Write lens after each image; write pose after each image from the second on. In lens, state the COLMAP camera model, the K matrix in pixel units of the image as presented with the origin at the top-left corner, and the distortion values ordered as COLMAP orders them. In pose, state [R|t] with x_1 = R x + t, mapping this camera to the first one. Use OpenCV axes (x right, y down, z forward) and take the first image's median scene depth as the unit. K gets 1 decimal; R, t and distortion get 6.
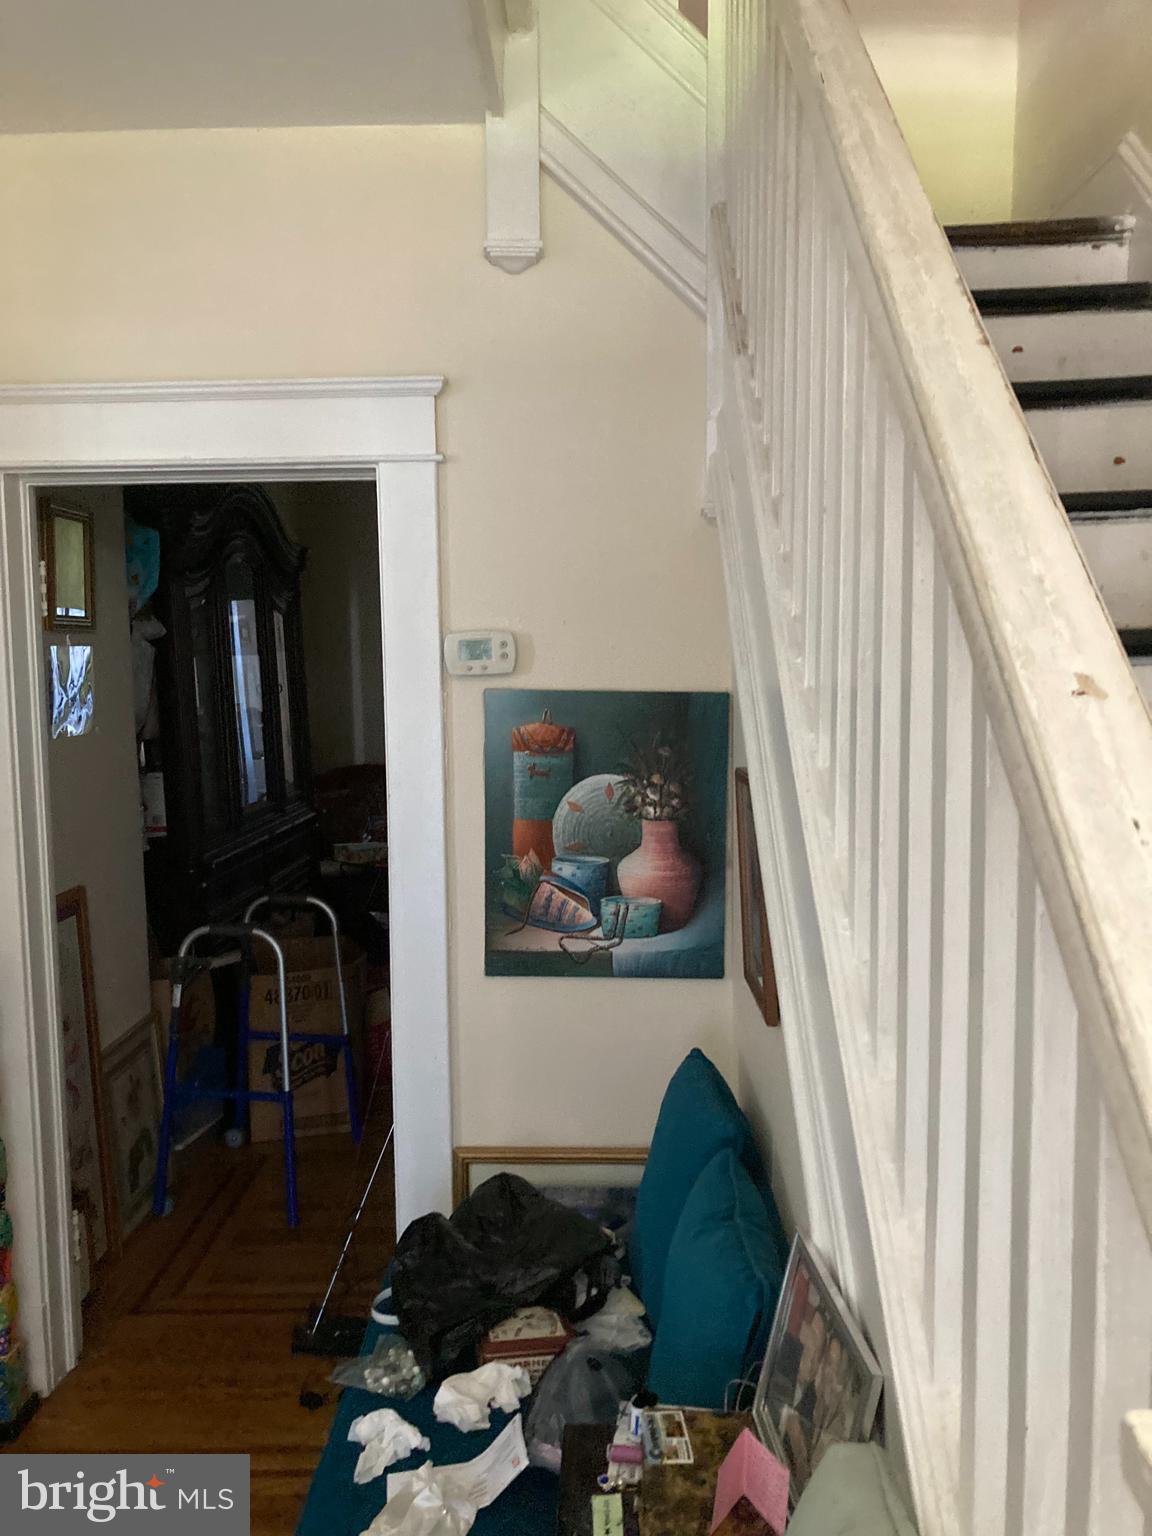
lens RADIAL K [[1322.6, 0, 576.0], [0, 1322.6, 768.0], [0, 0, 1]] dist [0.002897, -0.004373]
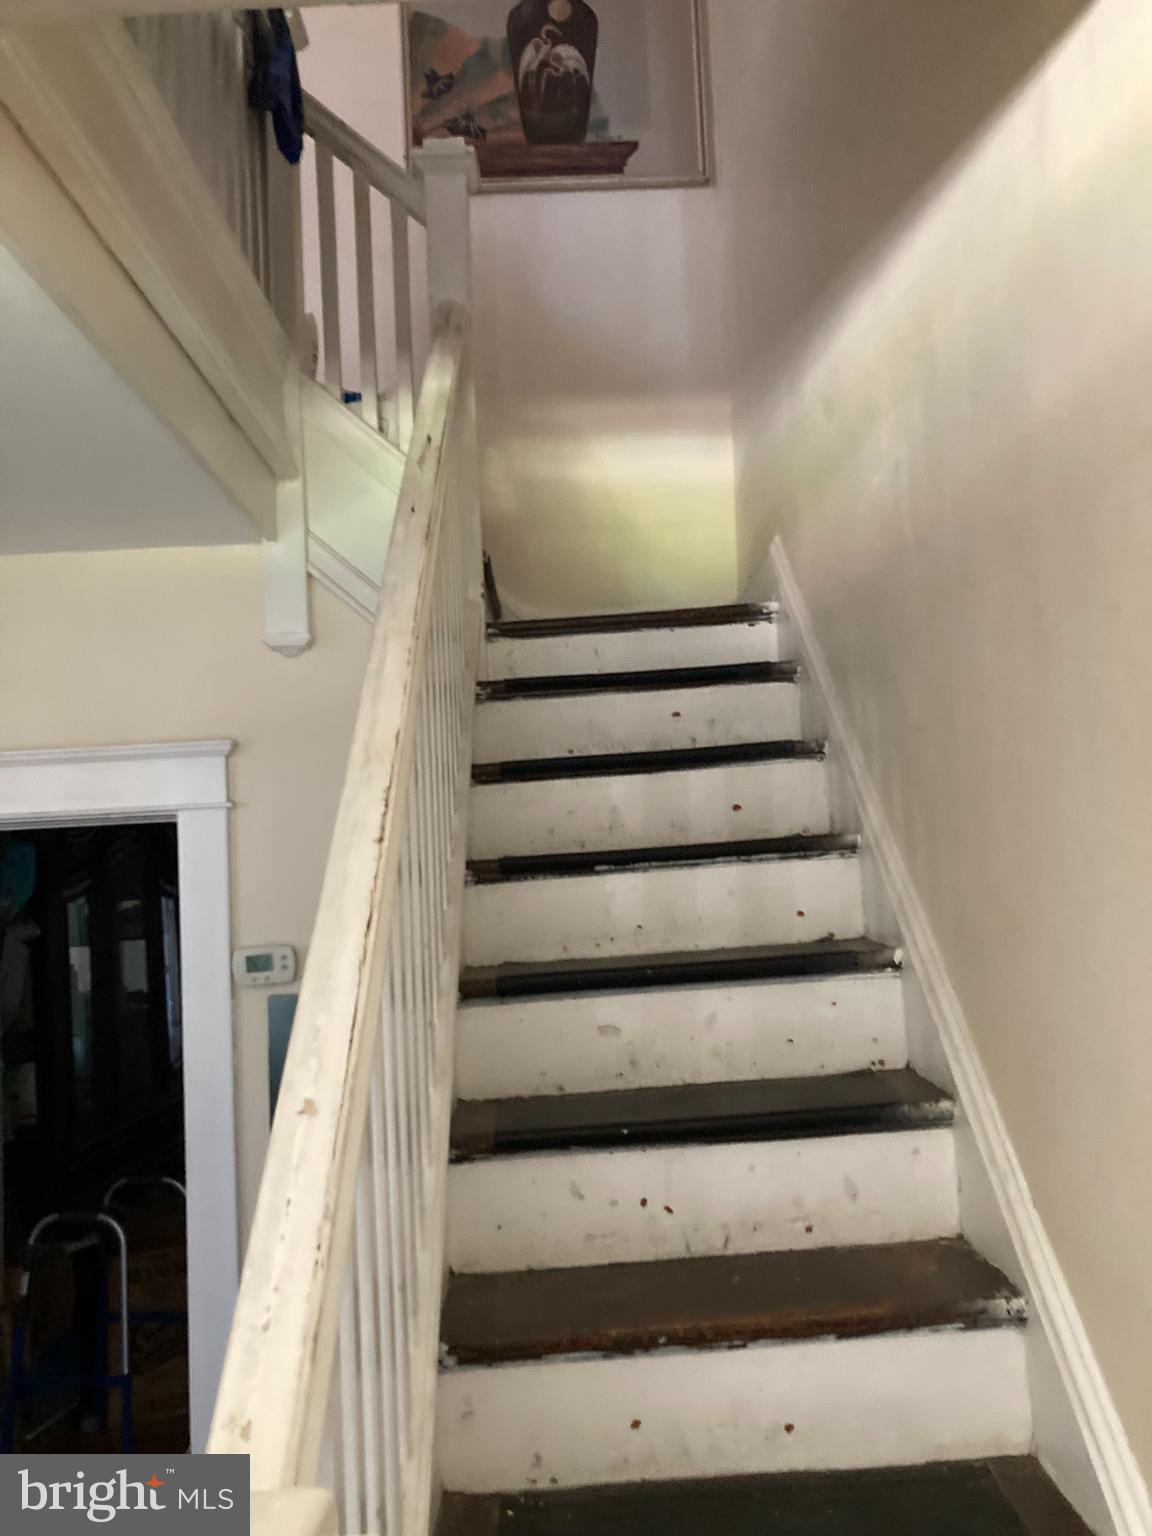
lens RADIAL K [[1286.3, 0, 576.0], [0, 1286.3, 768.0], [0, 0, 1]] dist [0.232081, -0.334176]
pose [[0.999388, -0.032426, 0.013090, 0.199682], [0.034187, 0.984704, -0.170849, -0.052265], [-0.007350, 0.171192, 0.985210, -0.188679]]
